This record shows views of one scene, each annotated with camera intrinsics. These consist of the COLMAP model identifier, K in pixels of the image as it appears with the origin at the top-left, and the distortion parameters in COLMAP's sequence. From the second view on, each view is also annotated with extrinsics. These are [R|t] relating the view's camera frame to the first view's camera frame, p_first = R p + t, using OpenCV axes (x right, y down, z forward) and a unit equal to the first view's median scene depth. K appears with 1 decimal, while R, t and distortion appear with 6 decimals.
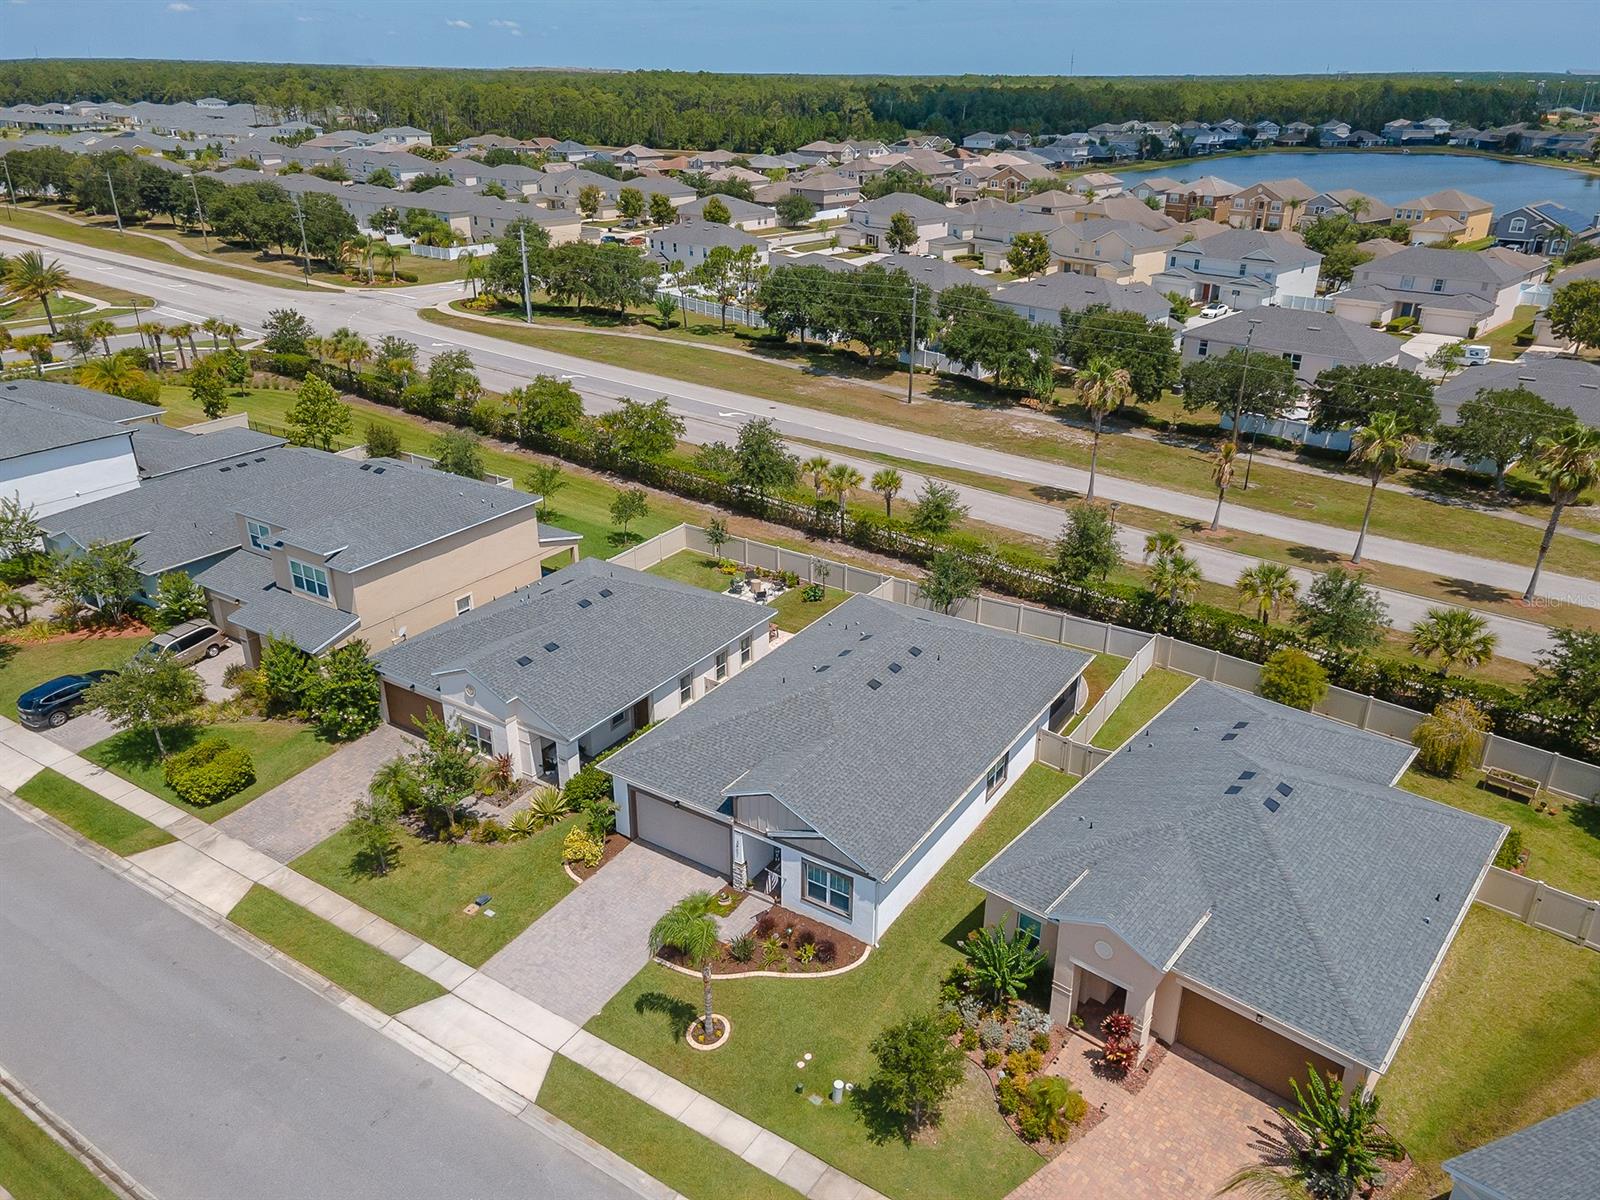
lens RADIAL K [[1152.0, 0, 803.7], [0, 1152.0, 602.4], [0, 0, 1]] dist [0.038837, 0.011194]
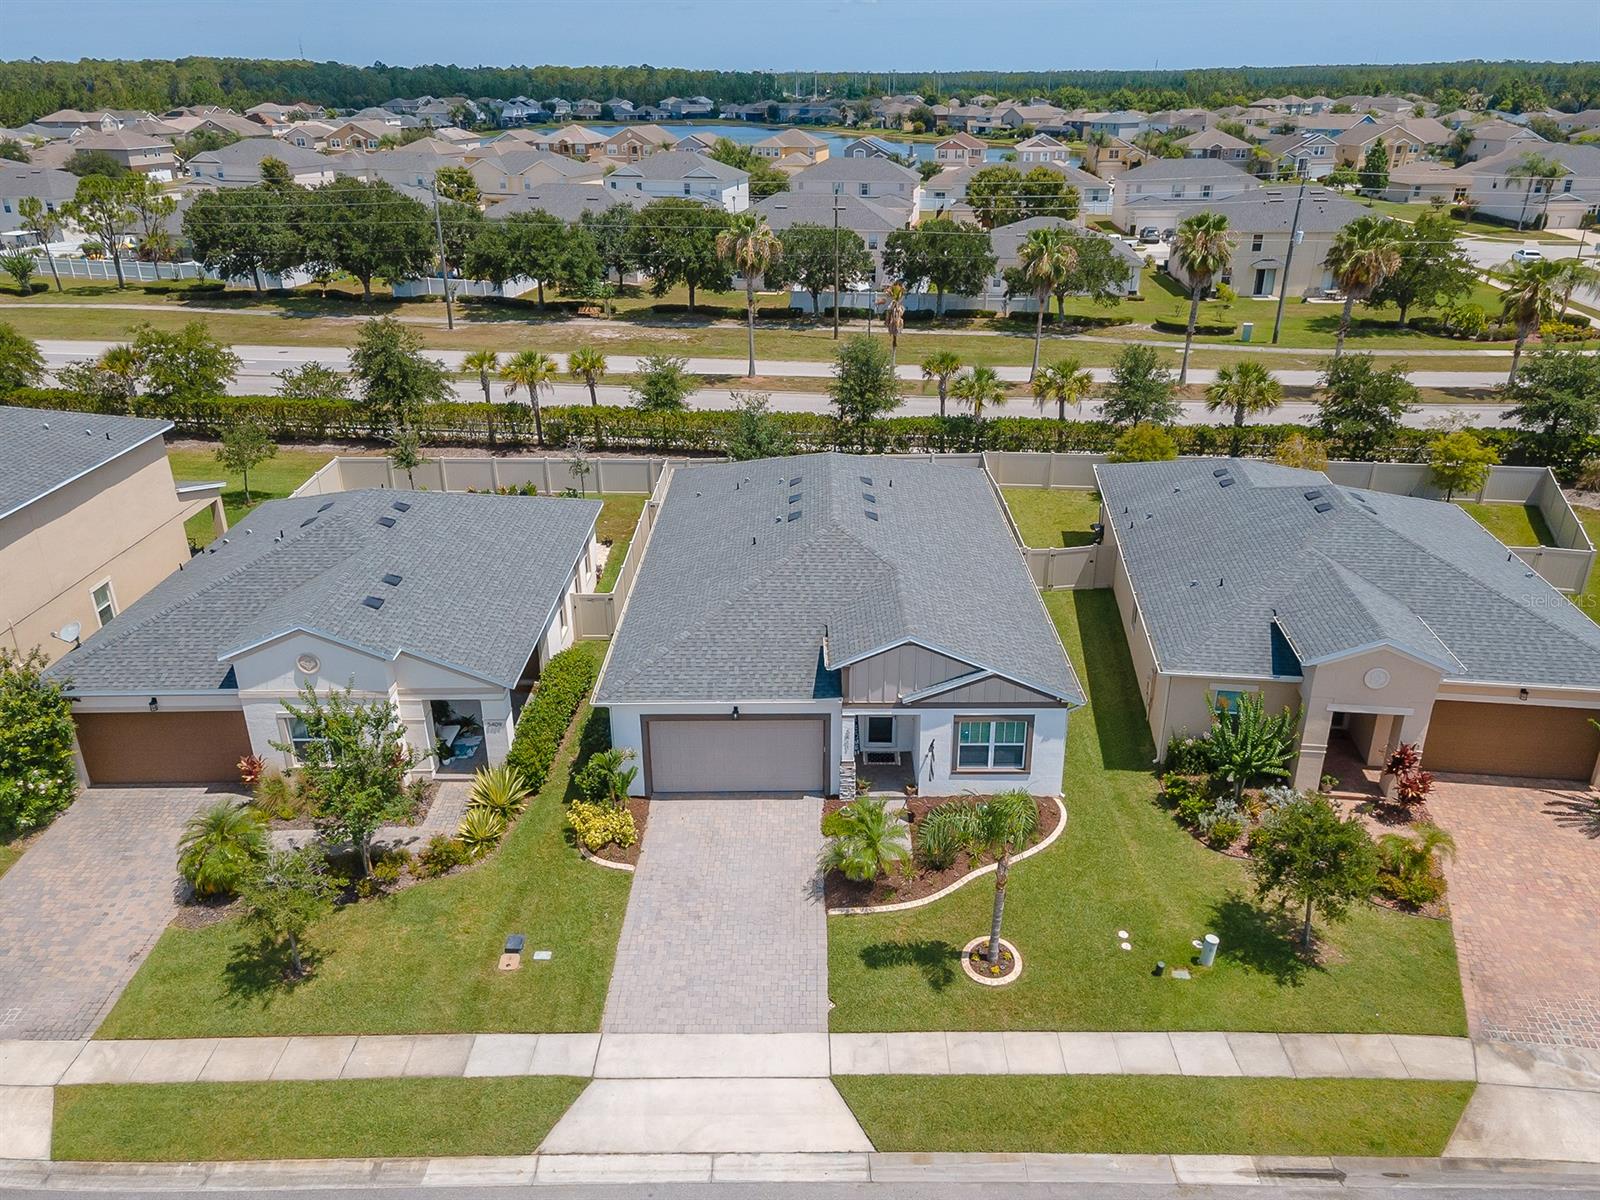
lens RADIAL K [[1183.1, 0, 805.3], [0, 1183.1, 586.2], [0, 0, 1]] dist [0.044924, -0.000754]
pose [[0.838293, -0.222962, 0.497546, -0.286943], [0.232991, 0.971536, 0.042811, 0.054550], [-0.492929, 0.080036, 0.866380, 0.242785]]
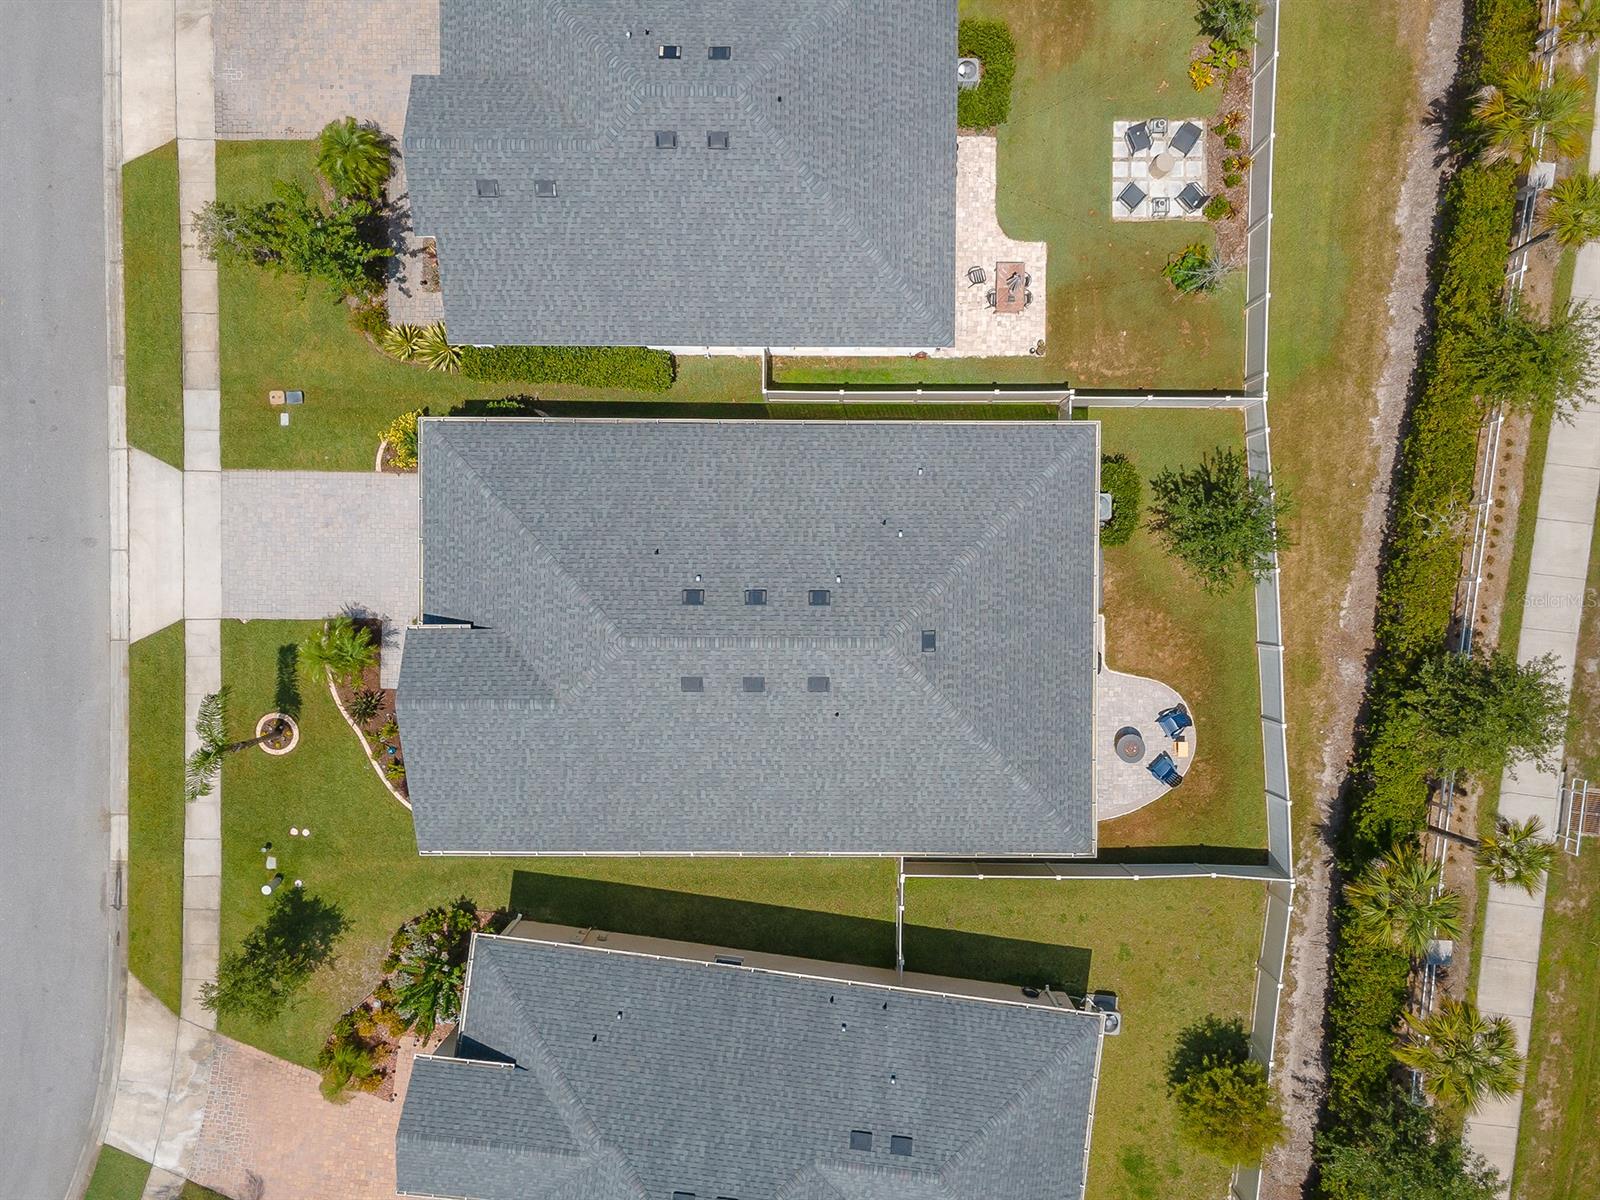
lens RADIAL K [[1152.0, 0, 803.7], [0, 1152.0, 602.4], [0, 0, 1]] dist [0.038837, 0.011194]
pose [[0.544848, 0.838533, -0.001422, 0.042511], [-0.340308, 0.222669, 0.913569, -0.433018], [0.766375, -0.497273, 0.406681, 0.587909]]
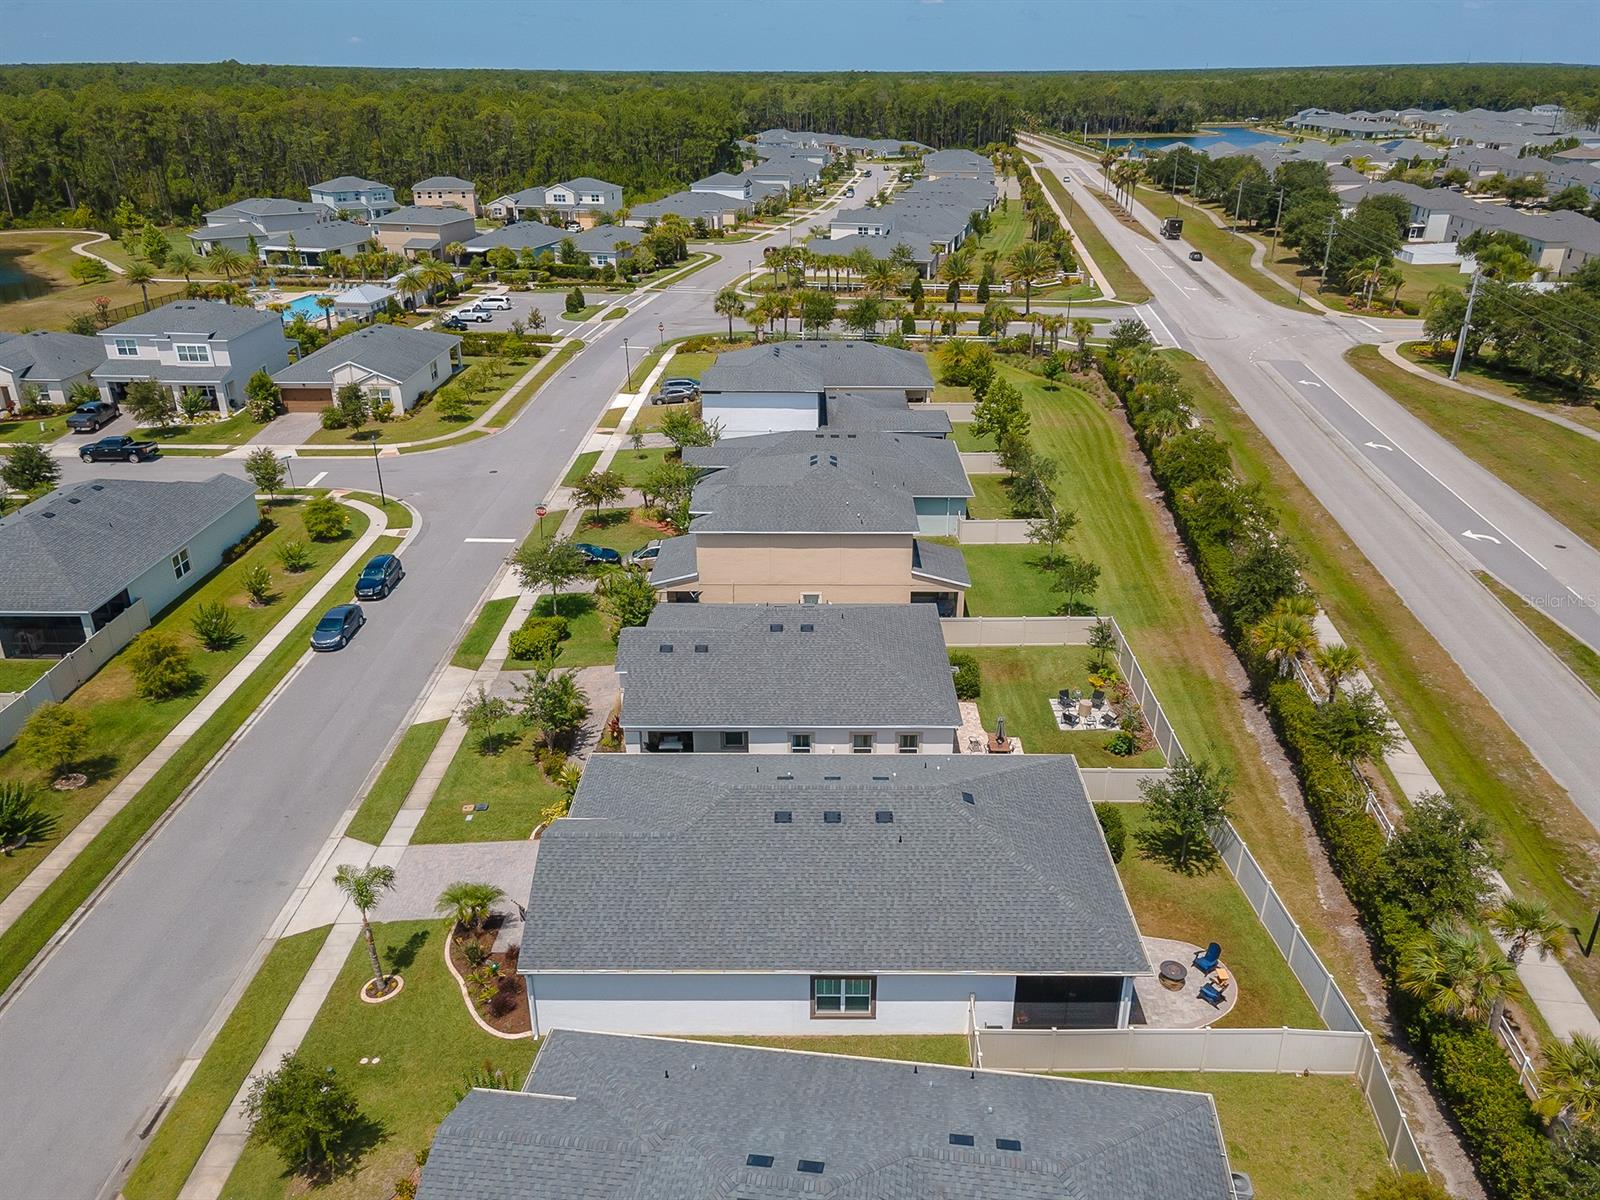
lens RADIAL K [[1152.0, 0, 803.7], [0, 1152.0, 602.4], [0, 0, 1]] dist [0.038837, 0.011194]
pose [[0.538464, 0.341403, -0.770390, 0.498706], [-0.343601, 0.923747, 0.169204, -0.167291], [0.769412, 0.173597, 0.614710, 0.336990]]
